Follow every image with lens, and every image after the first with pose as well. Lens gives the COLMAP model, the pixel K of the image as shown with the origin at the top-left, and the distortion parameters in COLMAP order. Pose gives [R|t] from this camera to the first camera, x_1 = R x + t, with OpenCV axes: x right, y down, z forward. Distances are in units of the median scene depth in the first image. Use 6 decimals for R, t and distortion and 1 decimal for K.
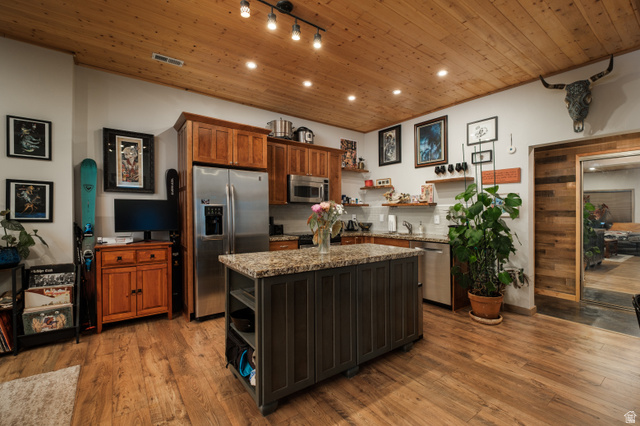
lens RADIAL K [[282.1, 0, 319.4], [0, 282.1, 214.8], [0, 0, 1]] dist [-0.003110, -0.000812]
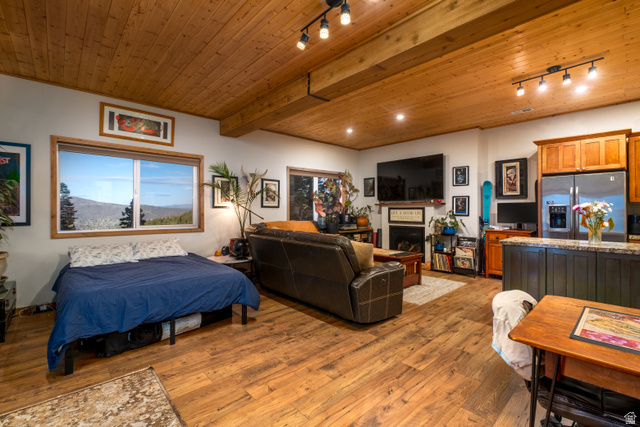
lens RADIAL K [[287.1, 0, 318.1], [0, 287.1, 210.5], [0, 0, 1]] dist [-0.000405, -0.000213]
pose [[0.107654, -0.004423, -0.994179, 0.791094], [-0.003932, 0.999980, -0.004875, 0.000907], [0.994181, 0.004433, 0.107635, -0.233753]]
